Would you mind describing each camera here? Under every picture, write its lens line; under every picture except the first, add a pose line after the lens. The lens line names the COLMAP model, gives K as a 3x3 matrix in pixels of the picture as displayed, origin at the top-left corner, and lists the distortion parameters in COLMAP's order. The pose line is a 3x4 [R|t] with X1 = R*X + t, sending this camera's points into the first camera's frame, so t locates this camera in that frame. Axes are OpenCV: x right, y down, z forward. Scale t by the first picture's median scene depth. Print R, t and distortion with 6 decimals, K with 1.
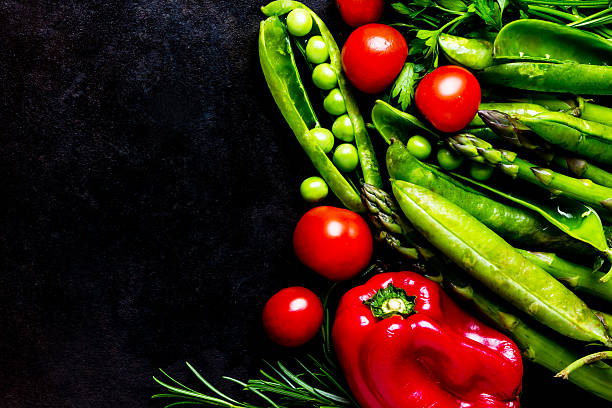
lens RADIAL K [[3049.8, 0, 305.8], [0, 3049.8, 204.1], [0, 0, 1]] dist [-0.130103, 0.000000]
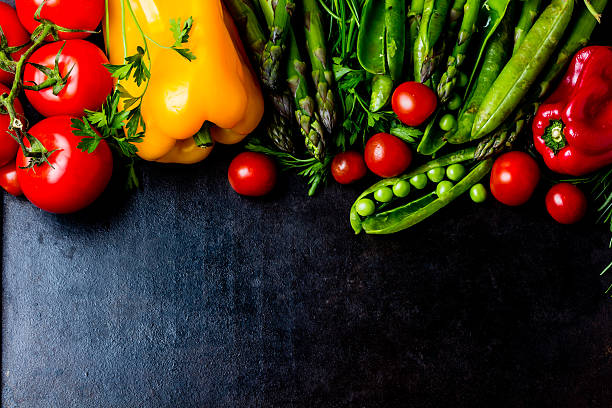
lens RADIAL K [[3049.8, 0, 306.9], [0, 3049.8, 205.7], [0, 0, 1]] dist [-0.130103, 0.000000]
pose [[-0.039442, -0.998360, 0.041494, -0.061264], [0.998909, -0.040435, -0.023369, -0.053579], [0.025008, 0.040528, 0.998865, -0.467301]]
